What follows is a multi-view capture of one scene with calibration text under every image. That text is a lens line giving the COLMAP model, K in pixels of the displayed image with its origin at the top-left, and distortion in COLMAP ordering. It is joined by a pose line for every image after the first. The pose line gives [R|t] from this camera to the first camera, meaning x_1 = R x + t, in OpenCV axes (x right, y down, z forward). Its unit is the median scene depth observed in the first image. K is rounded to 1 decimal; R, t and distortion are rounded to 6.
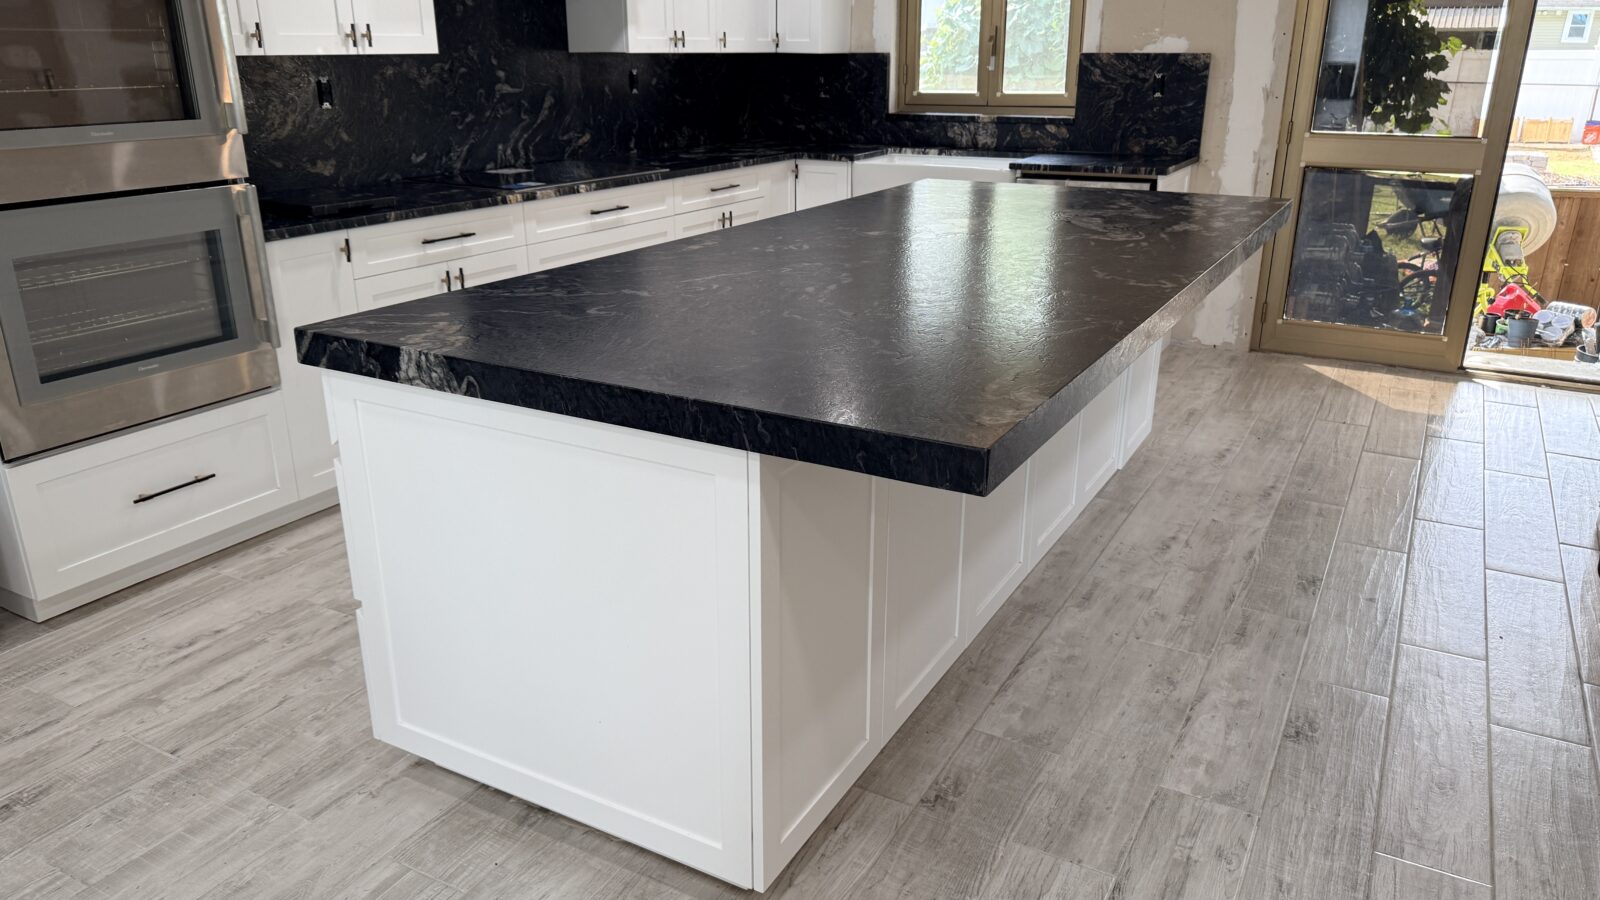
lens RADIAL K [[1120.7, 0, 798.3], [0, 1120.7, 446.7], [0, 0, 1]] dist [0.142954, -0.289147]
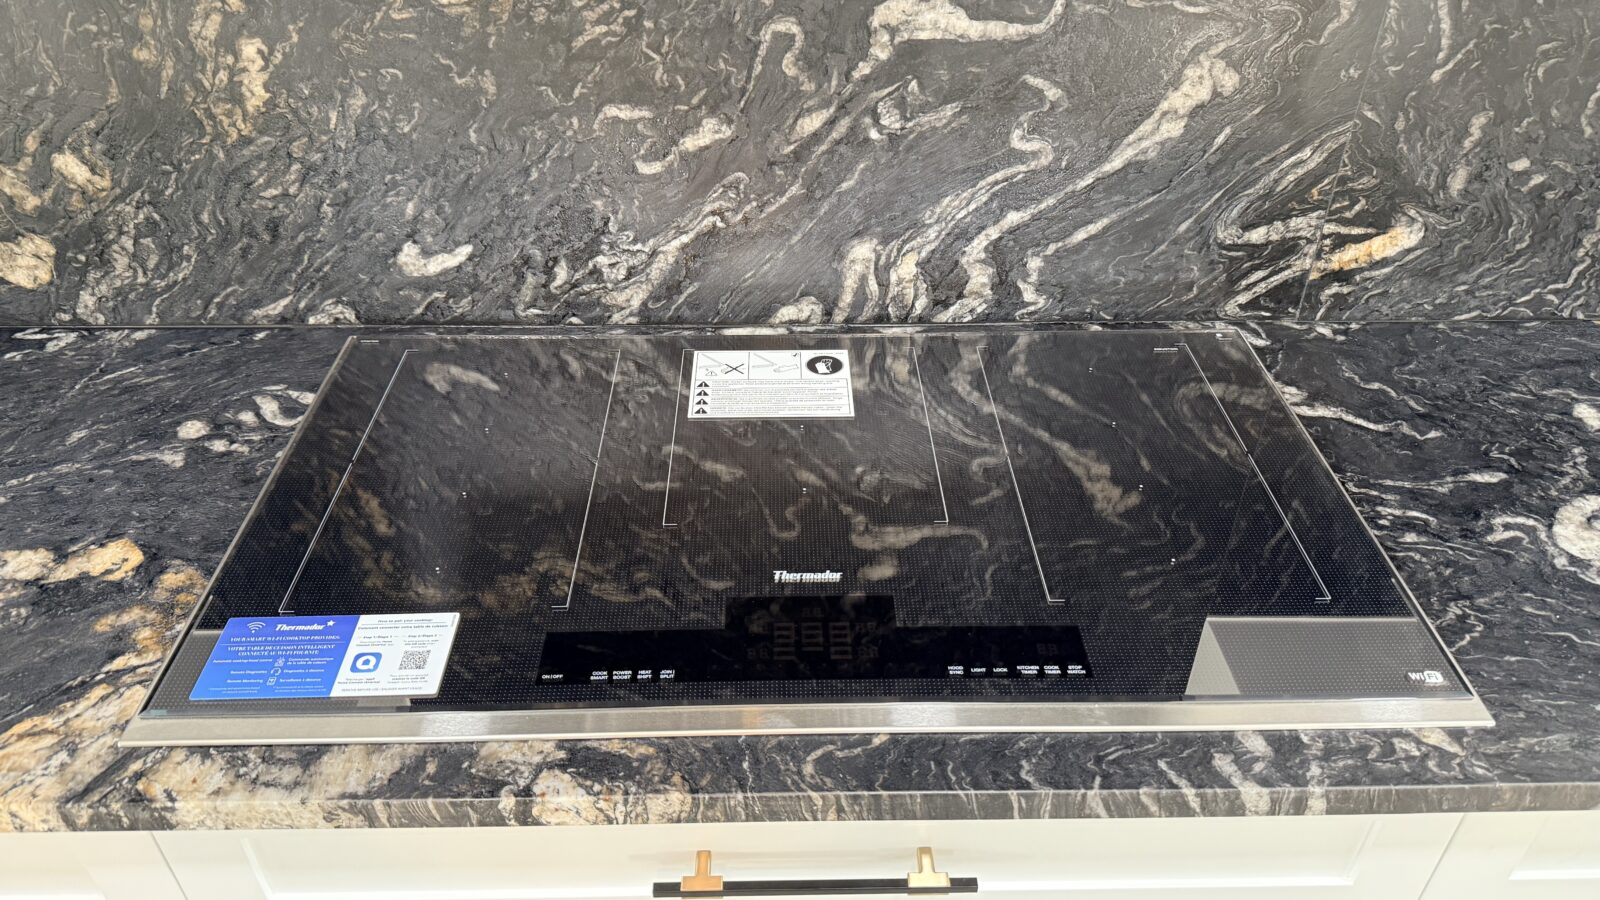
lens RADIAL K [[1137.8, 0, 803.2], [0, 1137.8, 456.6], [0, 0, 1]] dist [0.087576, -0.127637]
pose [[0.513193, 0.506646, -0.692779, -0.075551], [-0.292152, 0.862095, 0.414053, -0.341059], [0.807020, -0.010092, 0.590438, 0.883251]]
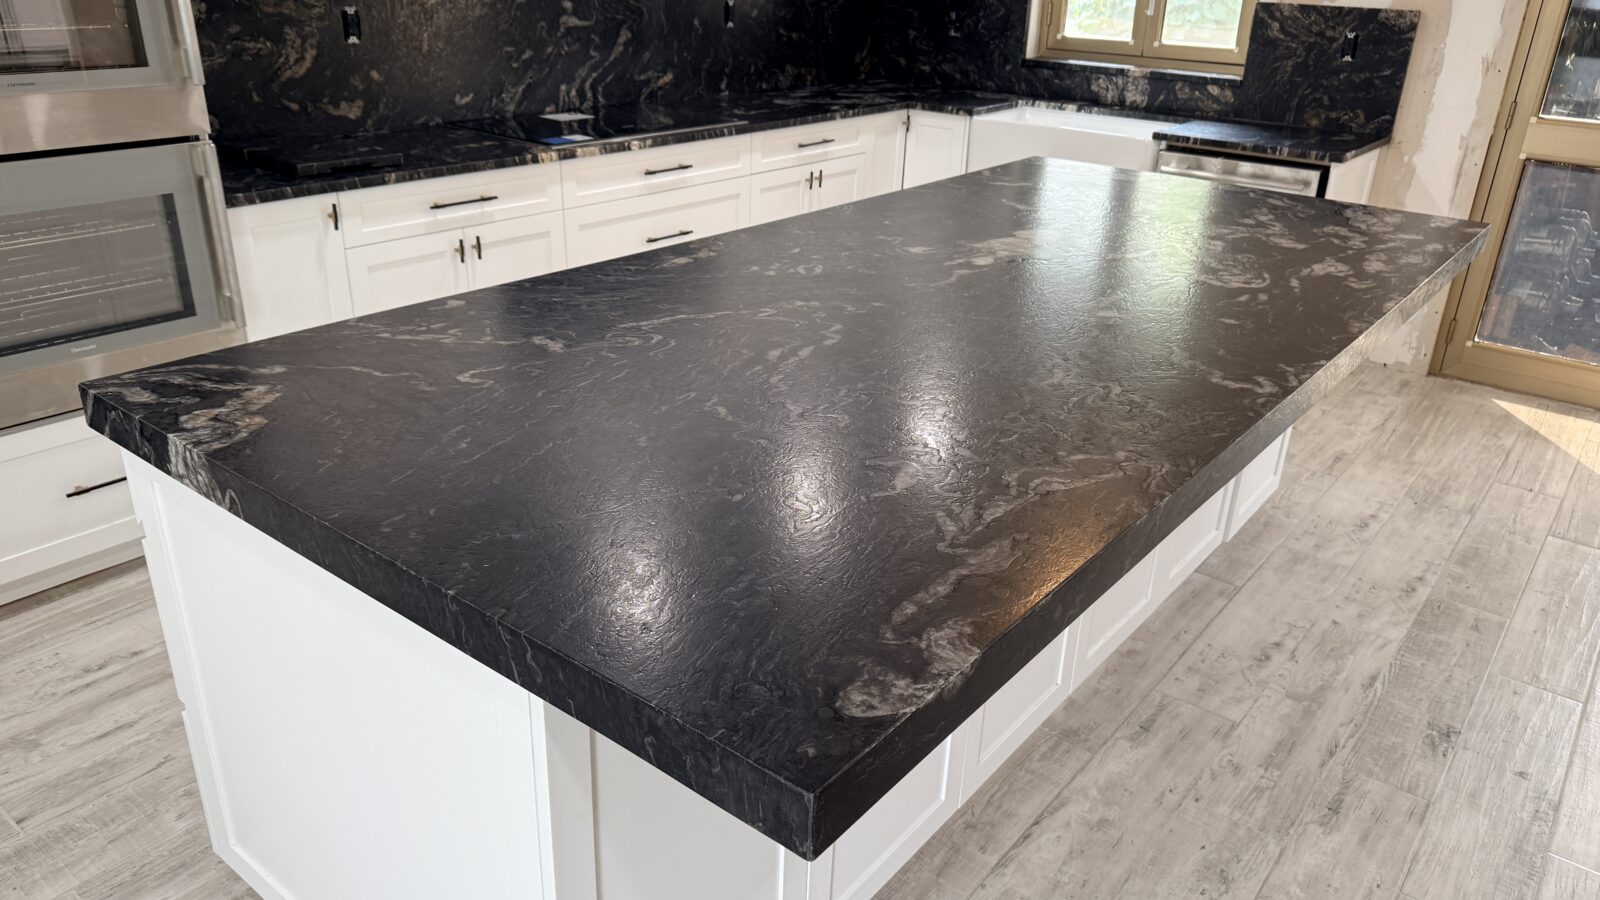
lens RADIAL K [[1137.6, 0, 800.0], [0, 1137.6, 450.0], [0, 0, 1]] dist [0.033643, -0.045186]
pose [[0.987007, 0.092804, -0.131165, 0.069395], [-0.082705, 0.993321, 0.080460, -0.071639], [0.137756, -0.068567, 0.988090, 0.124822]]
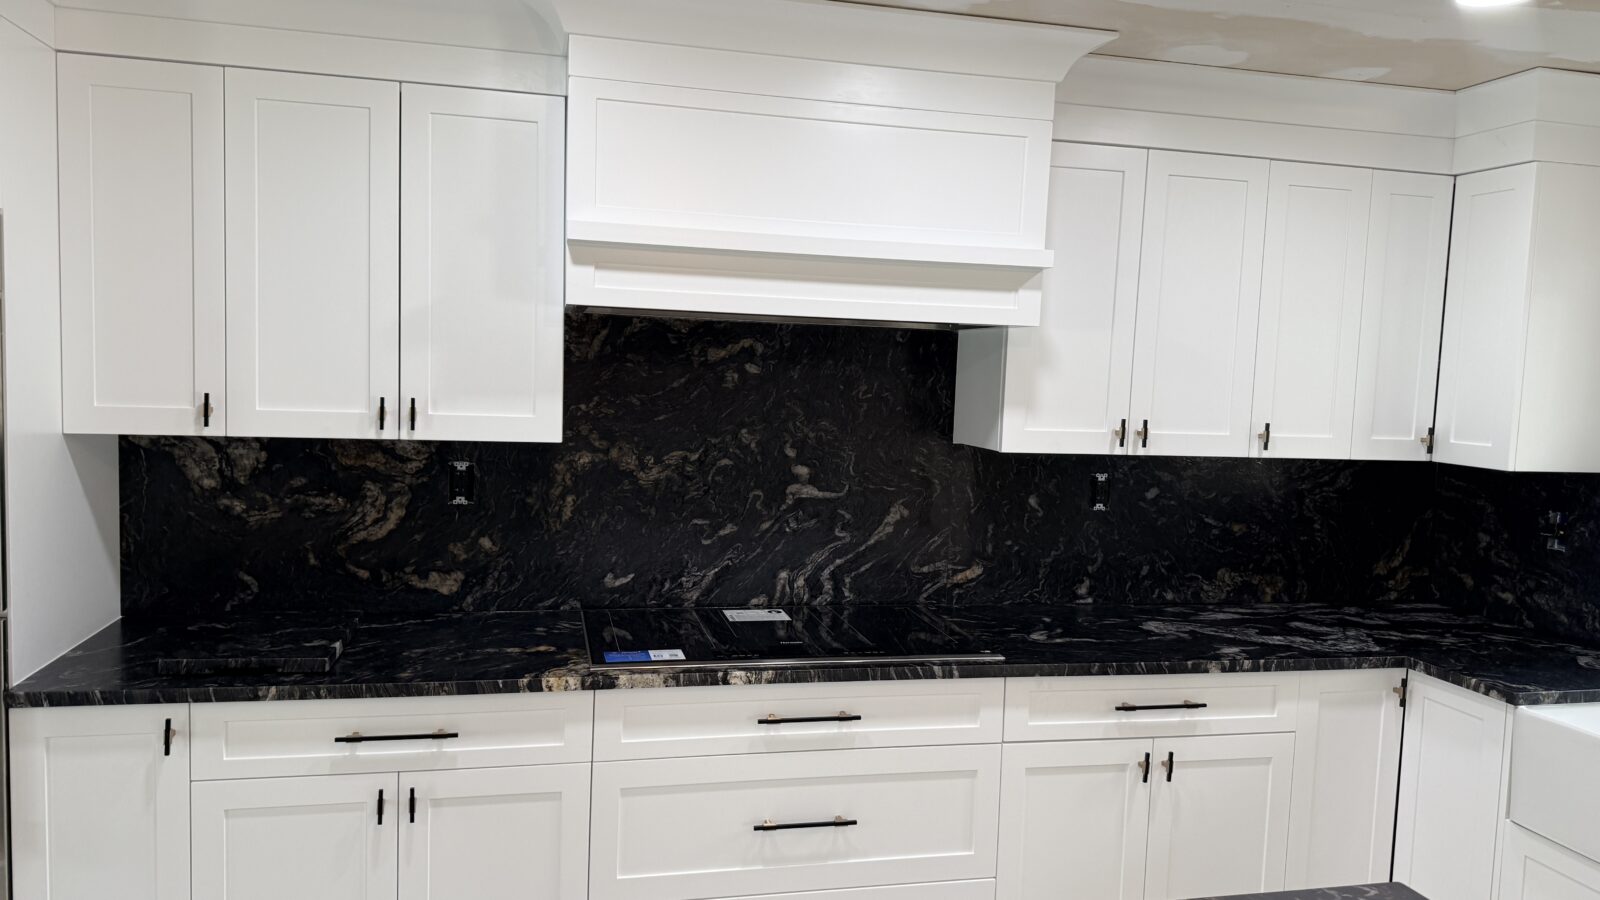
lens RADIAL K [[1114.8, 0, 811.1], [0, 1114.8, 475.2], [0, 0, 1]] dist [0.139112, -0.170912]
pose [[0.686980, 0.089446, -0.721150, 0.216485], [-0.277203, 0.949610, -0.146285, -0.240061], [0.671727, 0.300400, 0.677158, 0.587537]]
